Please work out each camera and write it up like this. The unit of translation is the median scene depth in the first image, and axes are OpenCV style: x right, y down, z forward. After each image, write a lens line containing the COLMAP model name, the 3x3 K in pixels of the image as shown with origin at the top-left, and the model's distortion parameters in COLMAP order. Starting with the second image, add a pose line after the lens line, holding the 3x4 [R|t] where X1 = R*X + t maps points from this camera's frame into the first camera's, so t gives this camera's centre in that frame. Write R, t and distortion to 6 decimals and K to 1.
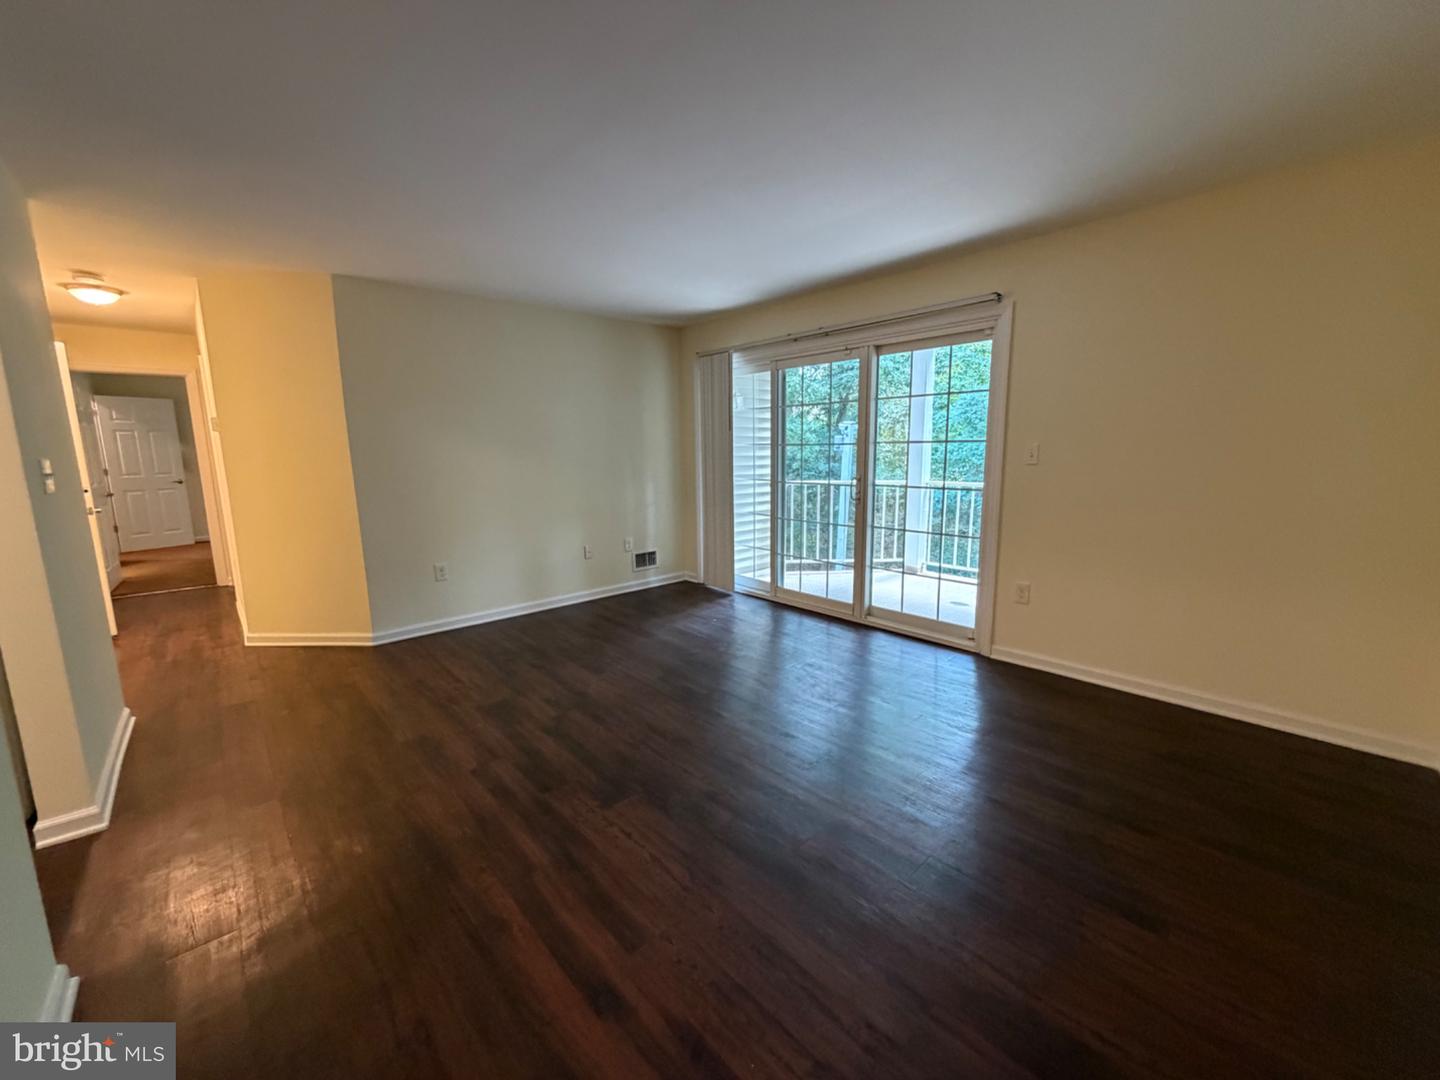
lens RADIAL K [[574.8, 0, 720.0], [0, 574.8, 540.0], [0, 0, 1]] dist [-0.001638, -0.000243]
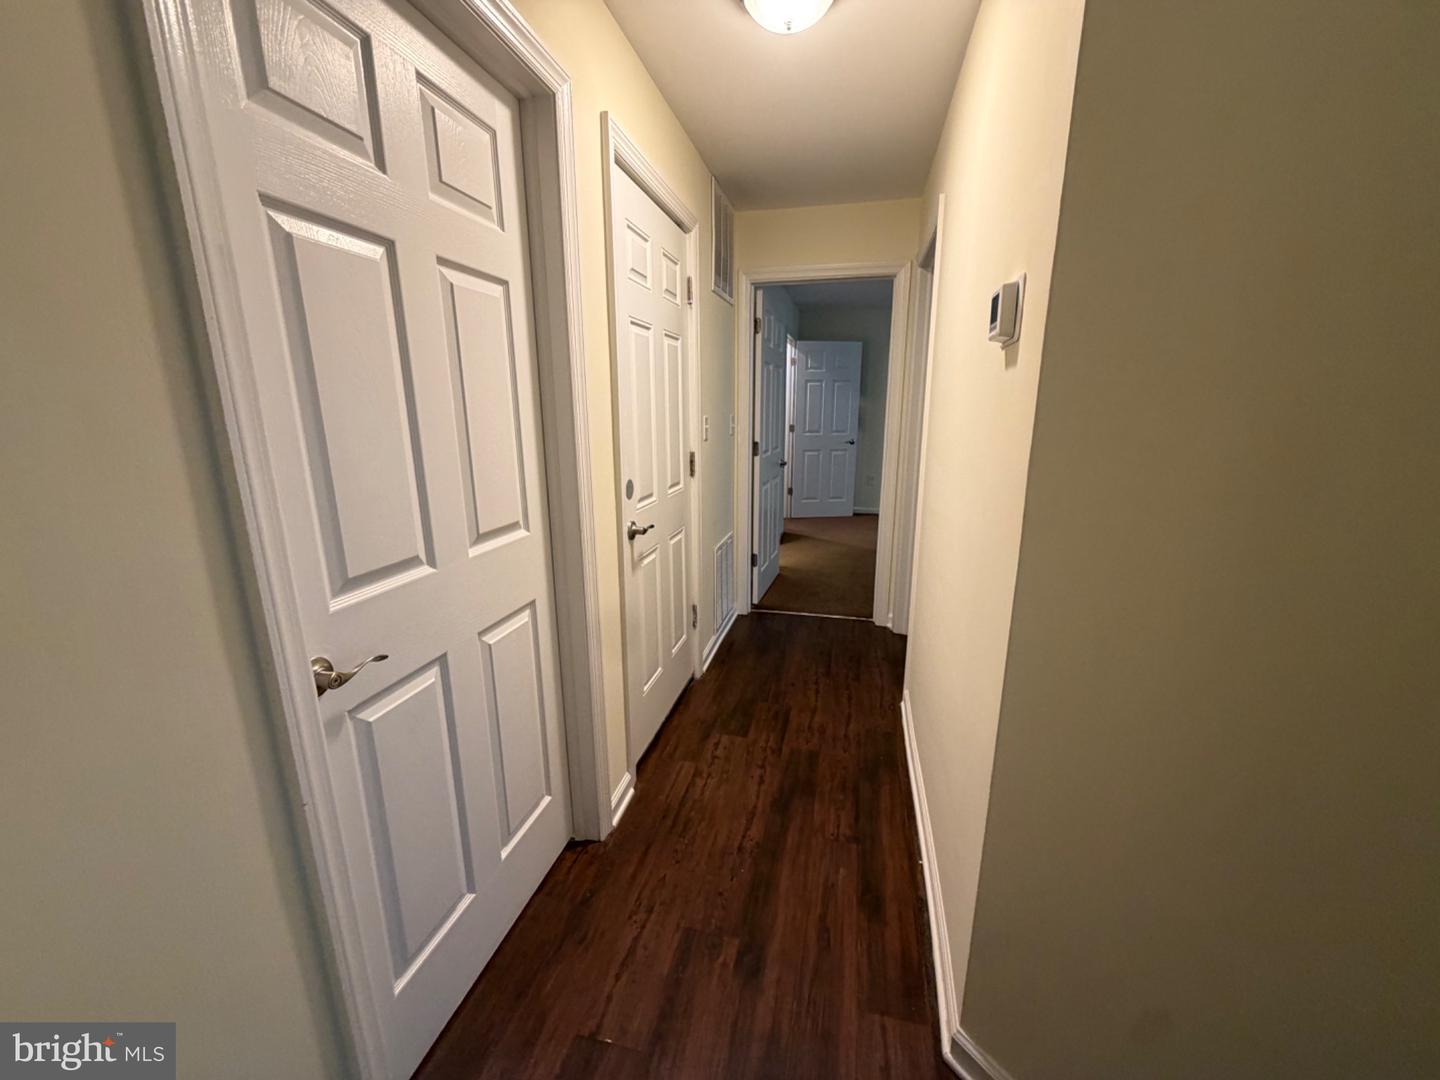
lens RADIAL K [[572.2, 0, 724.3], [0, 572.2, 543.5], [0, 0, 1]] dist [0.000868, 0.000045]
pose [[0.572371, 0.202032, -0.794717, -0.394230], [-0.136126, 0.979136, 0.150874, -0.064353], [0.808617, 0.021825, 0.587931, 0.401871]]
